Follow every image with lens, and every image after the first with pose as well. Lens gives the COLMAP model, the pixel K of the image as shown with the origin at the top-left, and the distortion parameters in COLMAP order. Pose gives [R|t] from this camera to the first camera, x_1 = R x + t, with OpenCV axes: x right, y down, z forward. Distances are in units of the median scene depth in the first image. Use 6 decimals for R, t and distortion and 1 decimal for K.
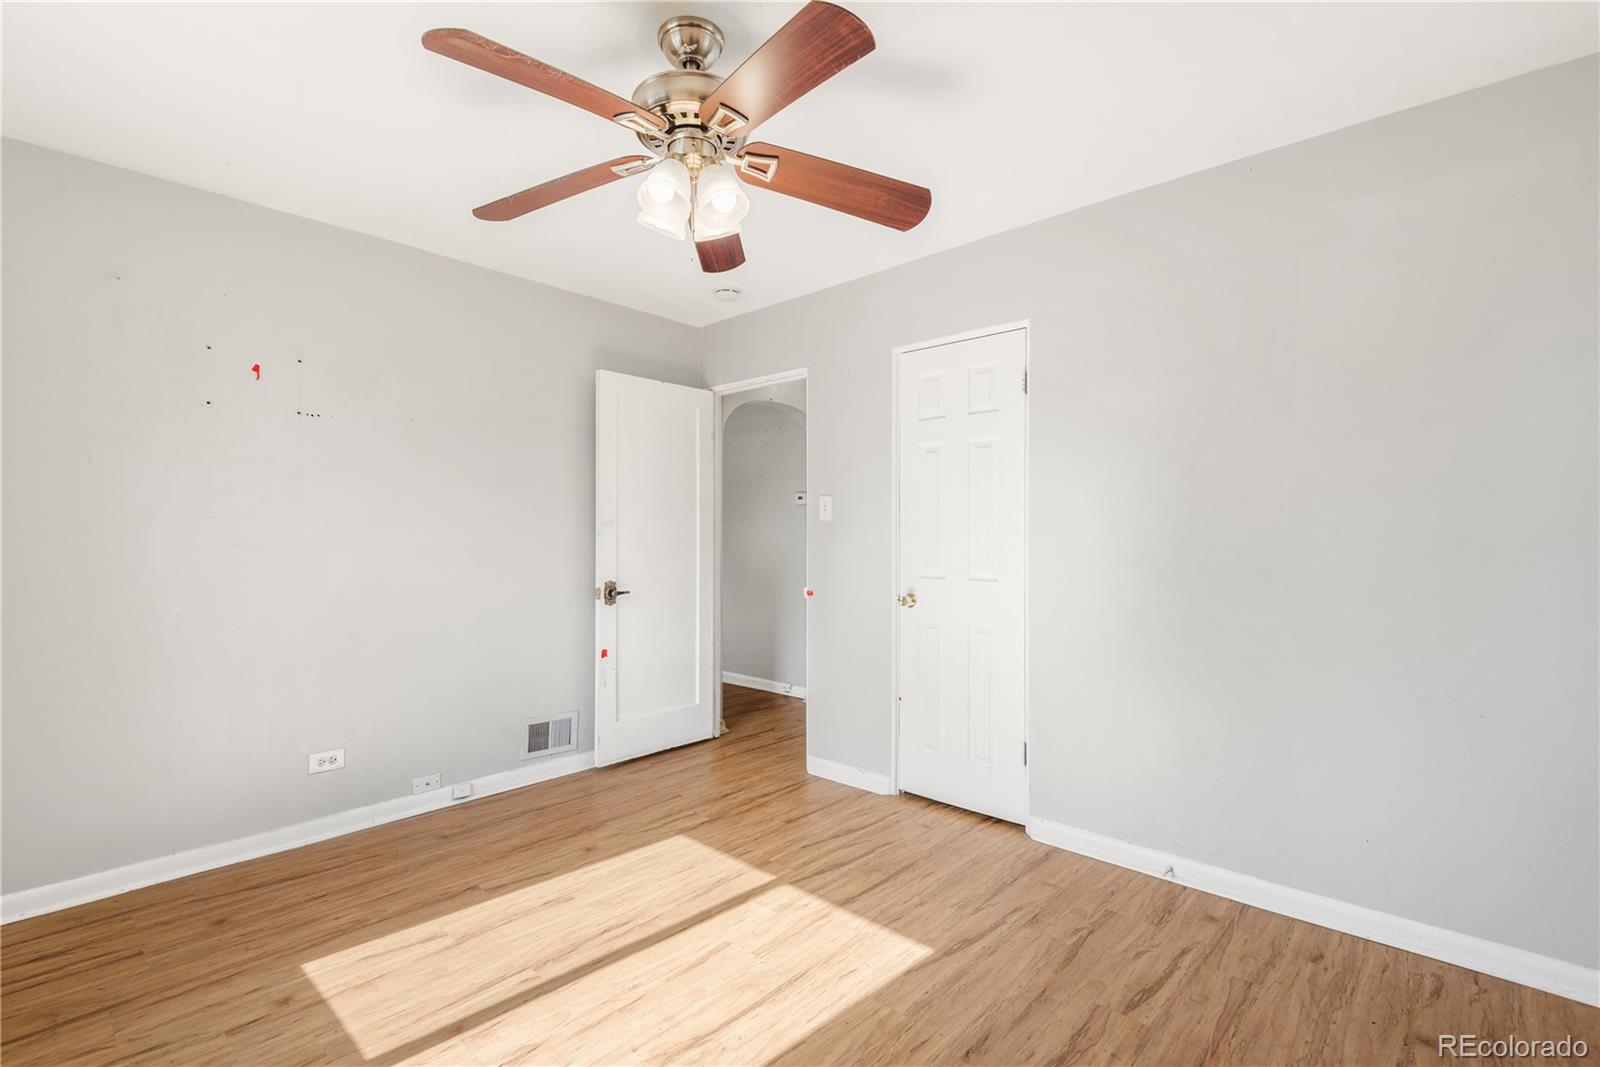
lens RADIAL K [[736.0, 0, 789.8], [0, 736.0, 543.9], [0, 0, 1]] dist [0.029047, -0.015078]
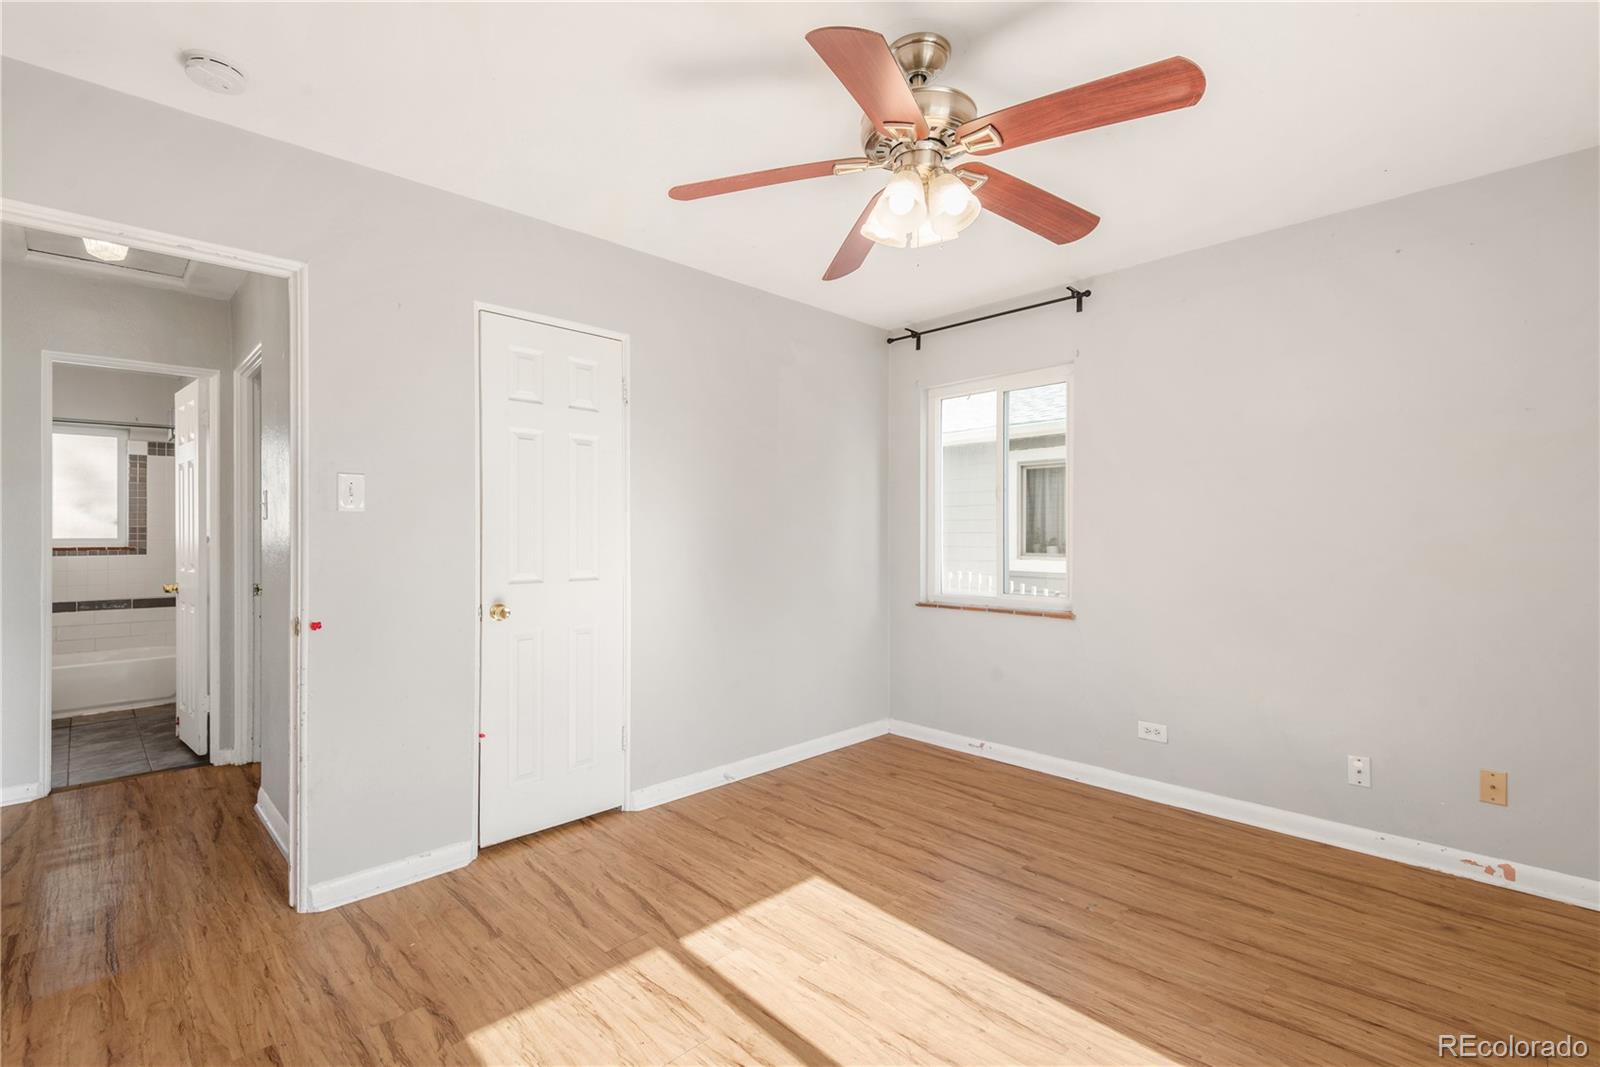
lens RADIAL K [[736.0, 0, 786.8], [0, 736.0, 528.0], [0, 0, 1]] dist [0.029047, -0.015078]
pose [[0.049741, 0.004536, 0.998752, -0.865591], [0.013211, 0.999899, -0.005199, -0.011862], [-0.998675, 0.013453, 0.049676, 0.831000]]
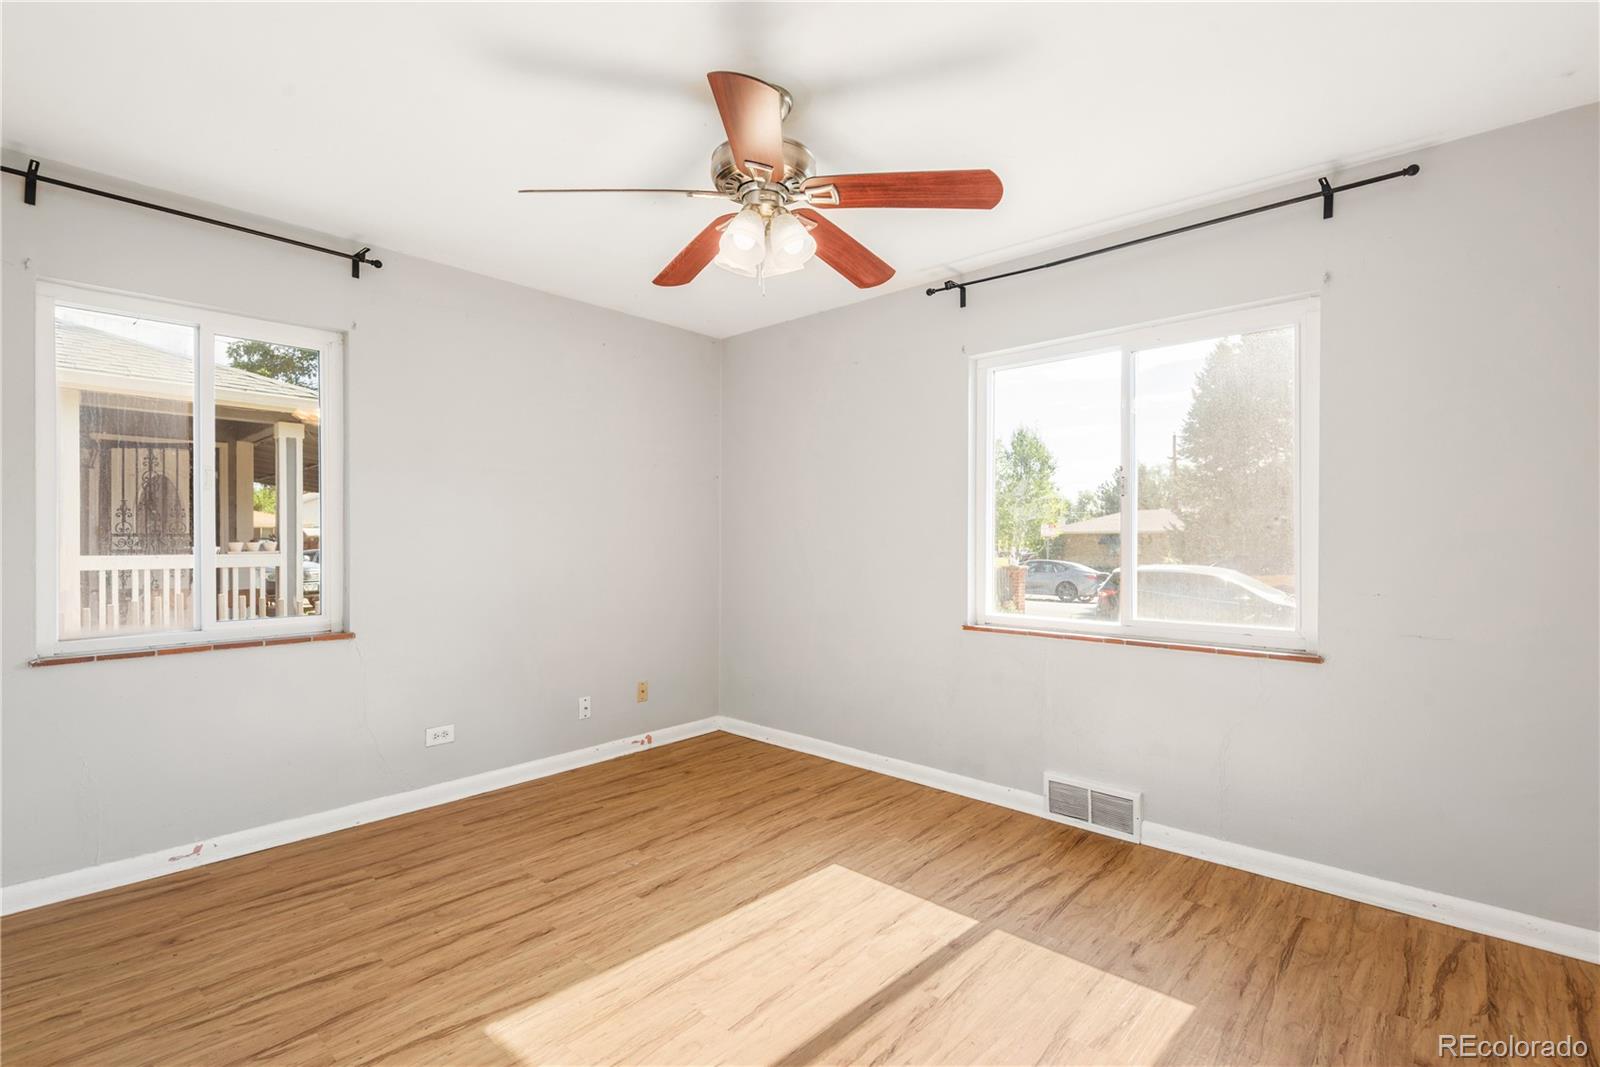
lens RADIAL K [[736.0, 0, 785.9], [0, 736.0, 545.5], [0, 0, 1]] dist [0.029047, -0.015078]
pose [[-0.999984, -0.002266, -0.005157, -0.118888], [-0.002393, 0.999691, 0.024727, -0.020550], [0.005100, 0.024739, -0.999681, 1.569353]]
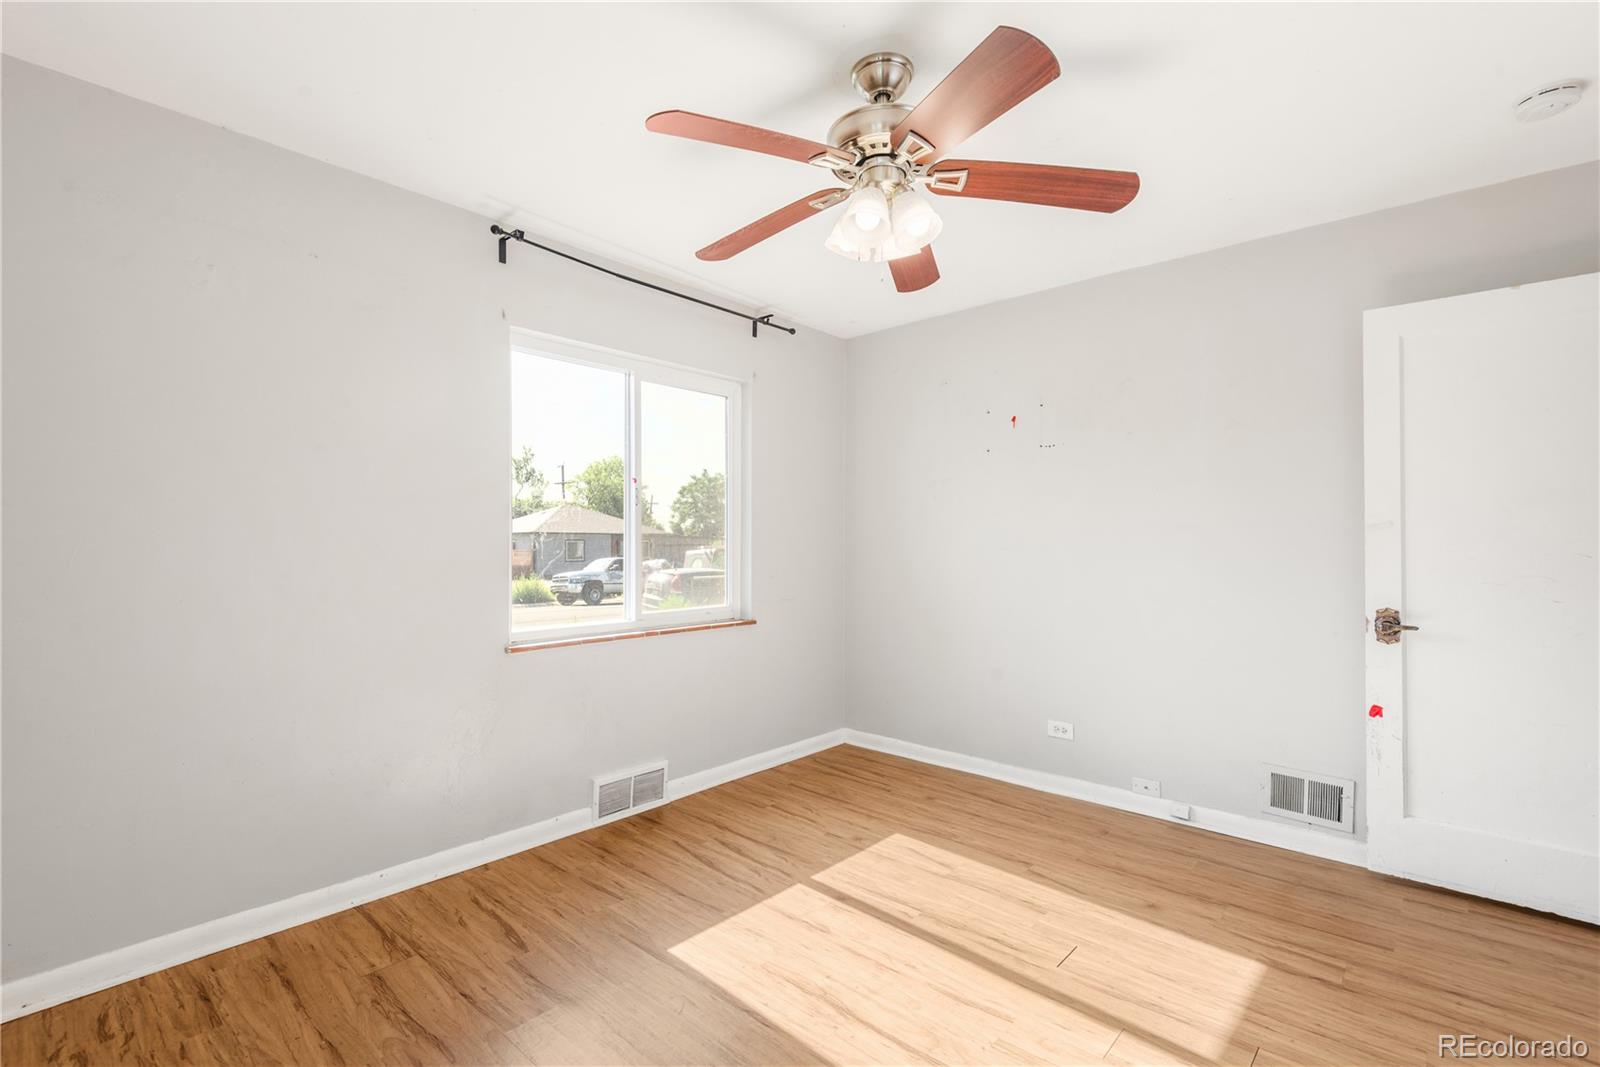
lens RADIAL K [[736.0, 0, 779.3], [0, 736.0, 538.2], [0, 0, 1]] dist [0.029047, -0.015078]
pose [[0.002153, -0.005106, -0.999985, 0.669836], [-0.012890, 0.999904, -0.005133, -0.007103], [0.999915, 0.012900, 0.002087, 0.625036]]
